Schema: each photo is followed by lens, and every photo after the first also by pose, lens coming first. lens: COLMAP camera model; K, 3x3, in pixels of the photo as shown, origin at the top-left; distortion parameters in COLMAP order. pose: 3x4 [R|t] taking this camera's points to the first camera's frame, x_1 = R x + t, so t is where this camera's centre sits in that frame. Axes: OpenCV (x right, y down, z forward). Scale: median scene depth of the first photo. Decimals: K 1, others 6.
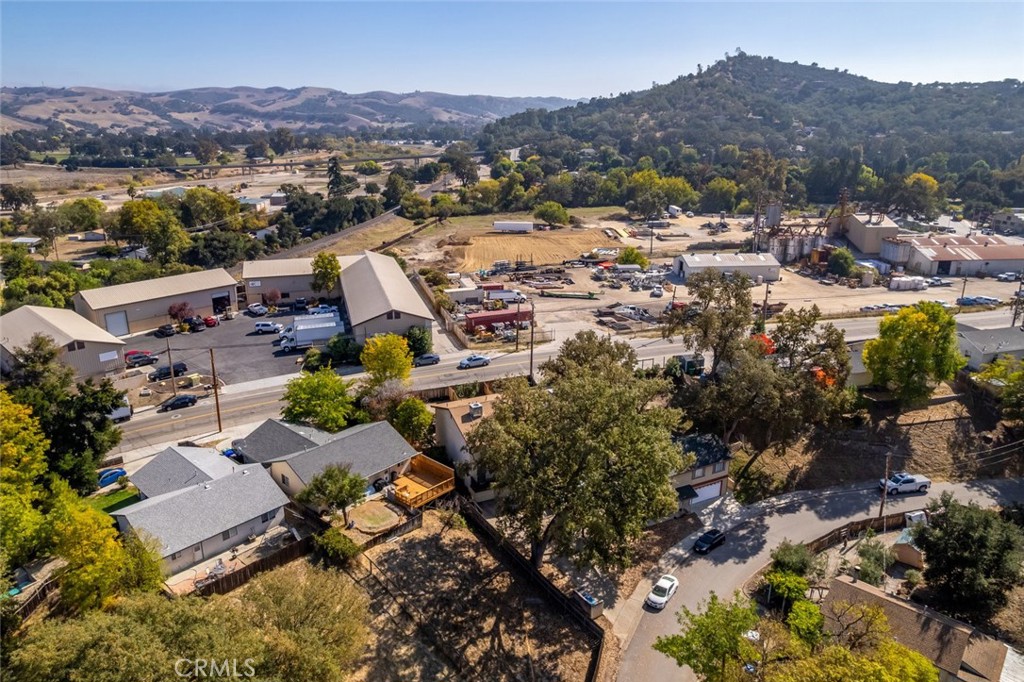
lens RADIAL K [[684.6, 0, 492.2], [0, 684.6, 317.4], [0, 0, 1]] dist [-0.079740, 0.071864]
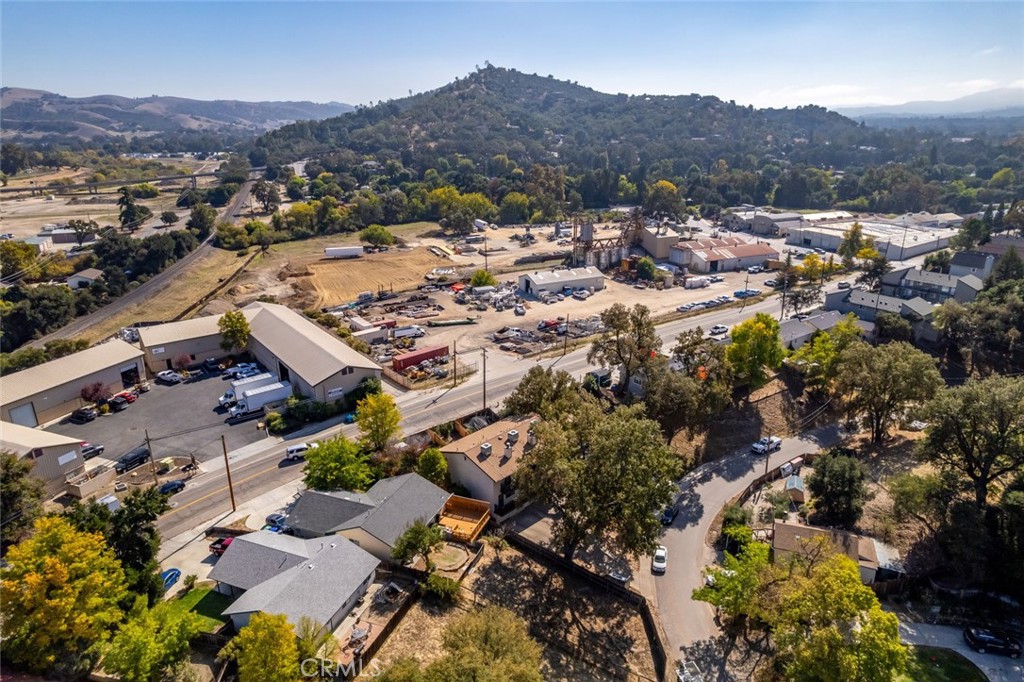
lens RADIAL K [[647.6, 0, 514.2], [0, 647.6, 339.2], [0, 0, 1]] dist [-0.077211, 0.064436]
pose [[0.926845, -0.121790, 0.355141, -0.115797], [0.106781, 0.992370, 0.061642, -0.039571], [-0.359939, -0.019210, 0.932778, -0.025478]]
